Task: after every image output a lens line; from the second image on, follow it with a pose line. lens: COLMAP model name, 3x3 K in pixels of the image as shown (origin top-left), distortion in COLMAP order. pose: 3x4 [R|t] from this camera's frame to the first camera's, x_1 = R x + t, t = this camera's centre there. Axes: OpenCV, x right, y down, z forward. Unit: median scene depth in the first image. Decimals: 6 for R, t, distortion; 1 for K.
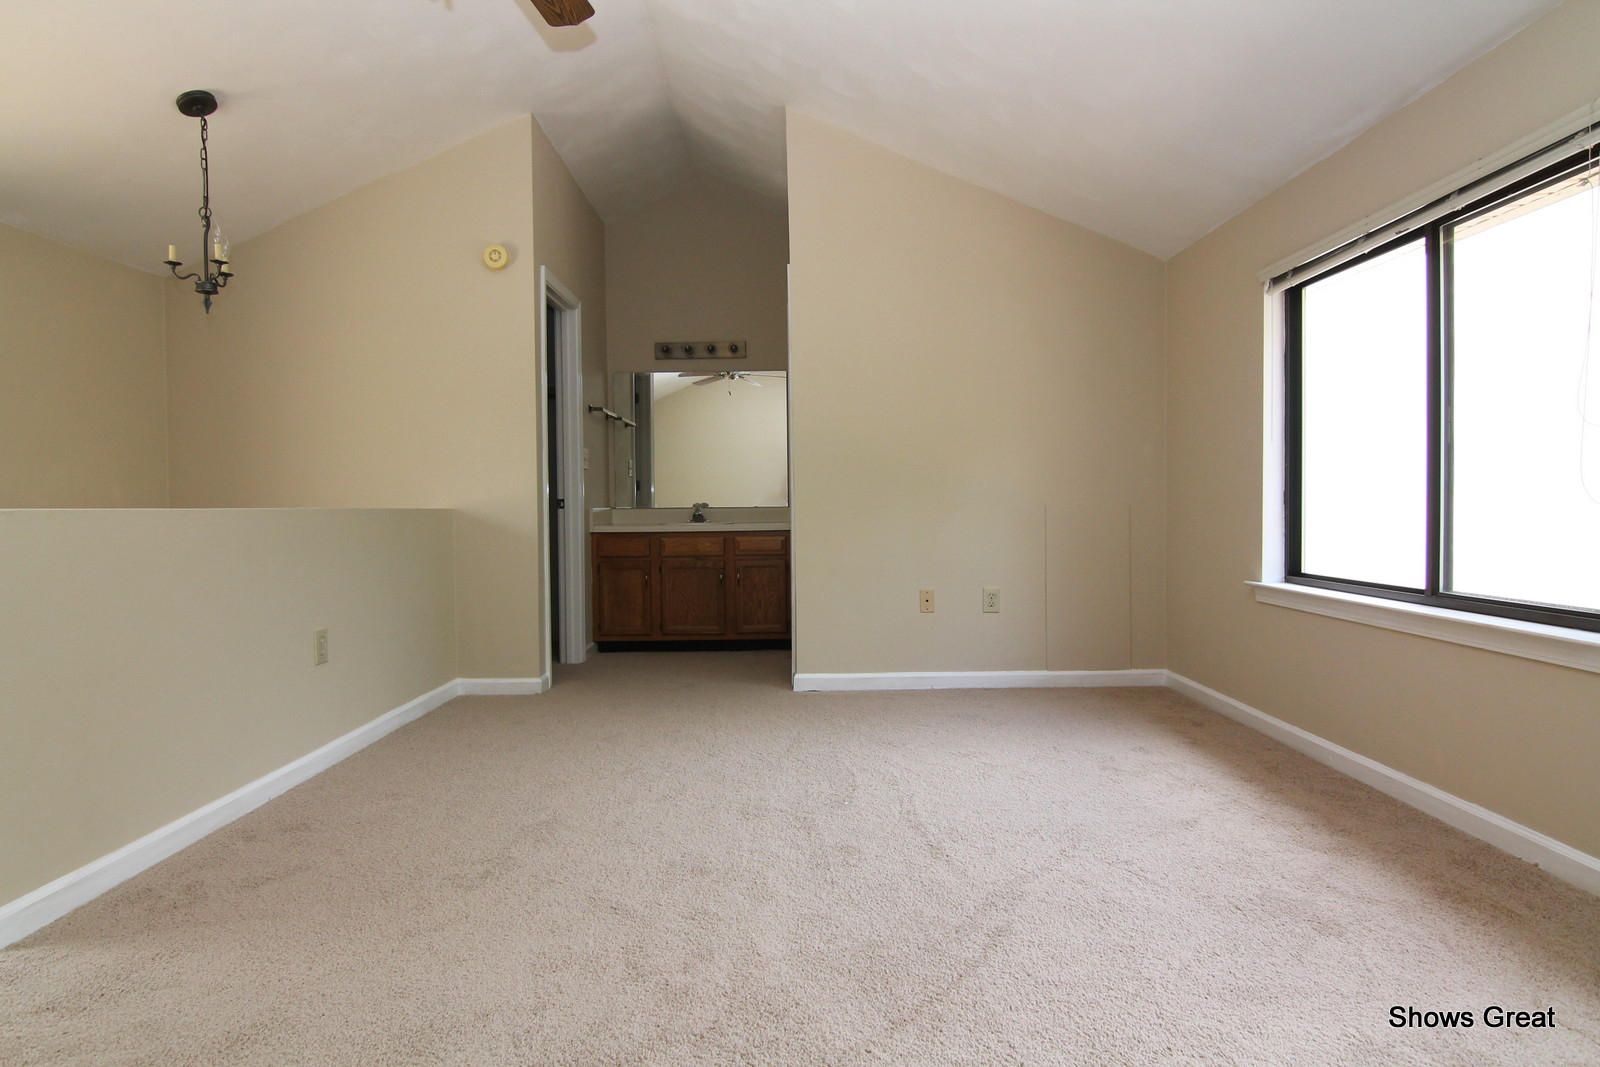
lens RADIAL K [[850.8, 0, 793.7], [0, 850.8, 523.3], [0, 0, 1]] dist [0.002191, -0.016907]
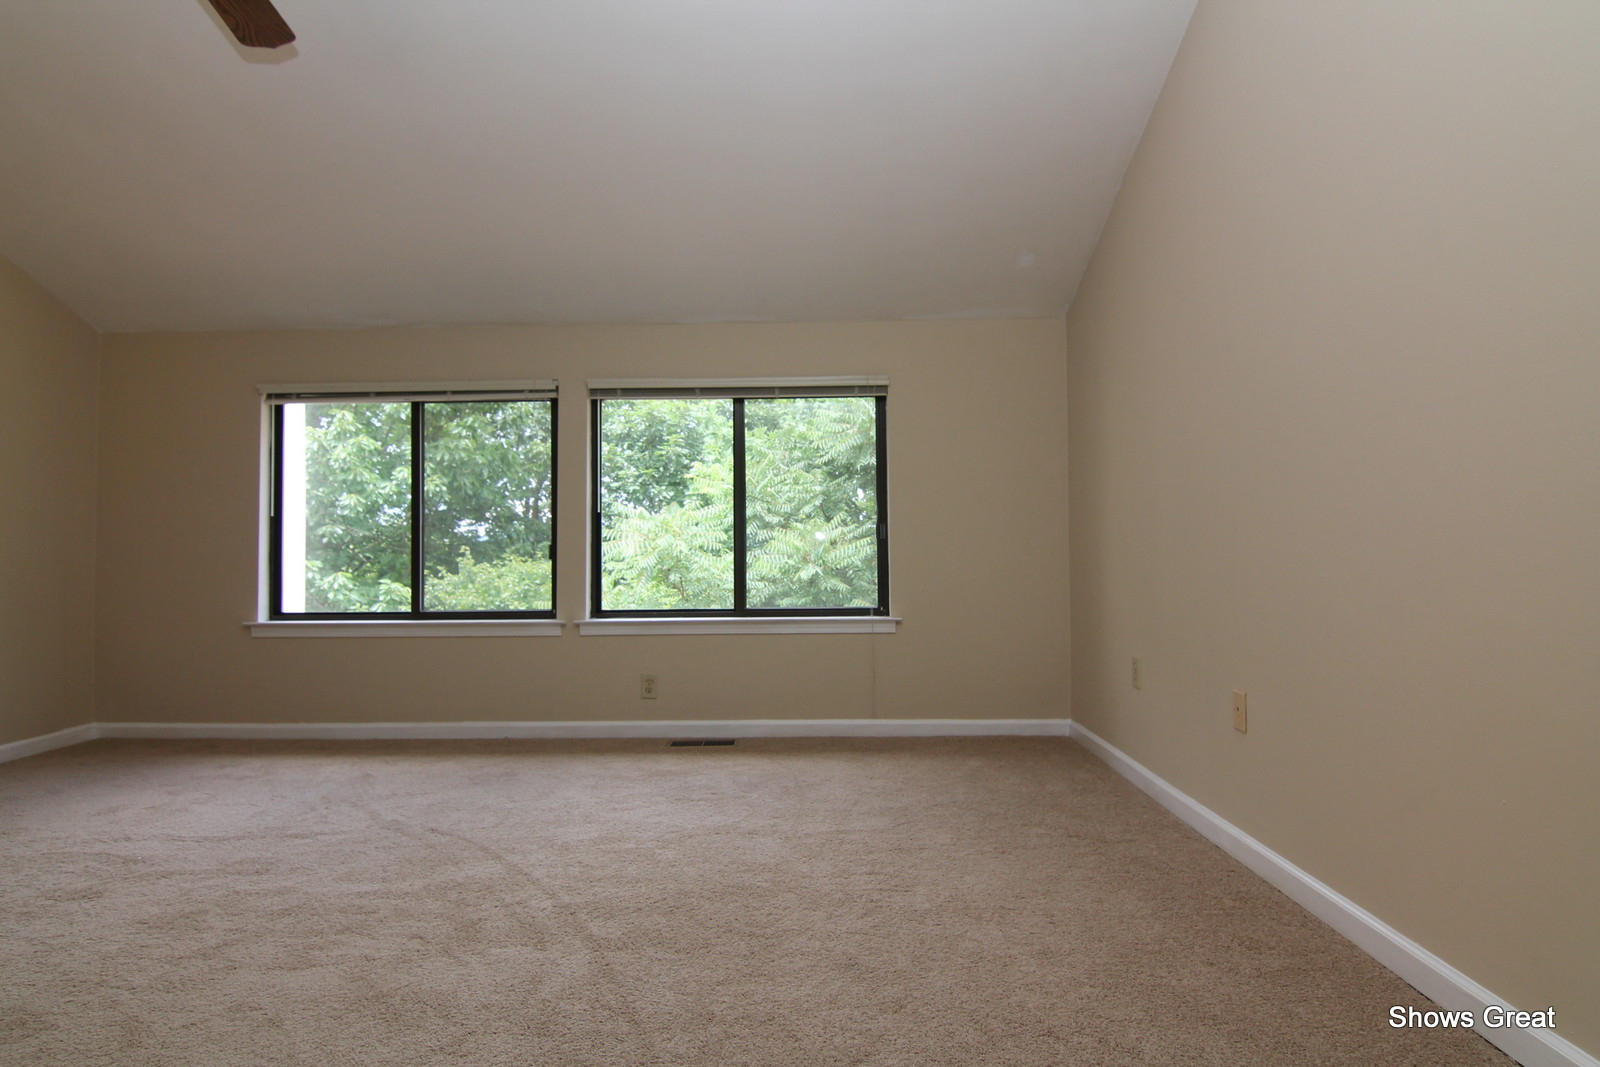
lens RADIAL K [[850.8, 0, 793.7], [0, 850.8, 523.3], [0, 0, 1]] dist [0.002191, -0.016907]
pose [[0.016202, 0.045853, 0.998817, -0.586822], [0.030140, 0.998472, -0.046326, 0.002935], [-0.999414, 0.030855, 0.014795, 0.126735]]
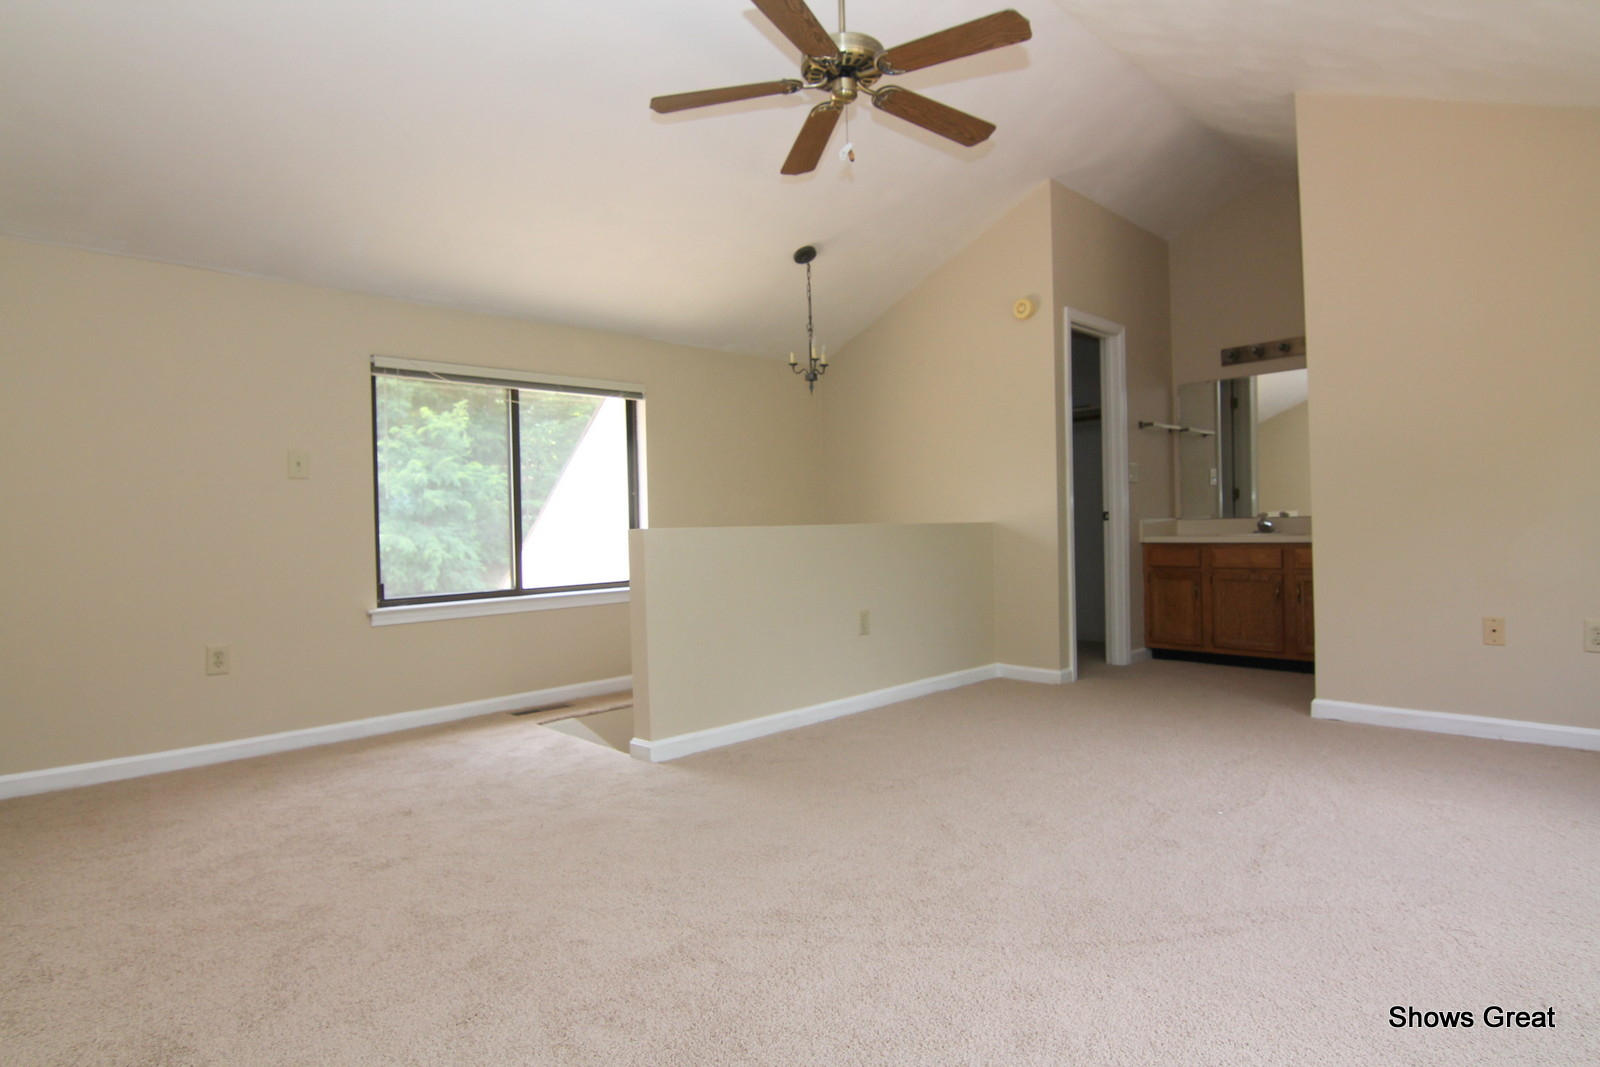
lens RADIAL K [[850.8, 0, 793.7], [0, 850.8, 523.3], [0, 0, 1]] dist [0.002191, -0.016907]
pose [[0.694505, -0.006531, -0.719458, 0.276095], [0.000475, 0.999963, -0.008620, -0.005498], [0.719488, 0.005645, 0.694482, -0.046764]]
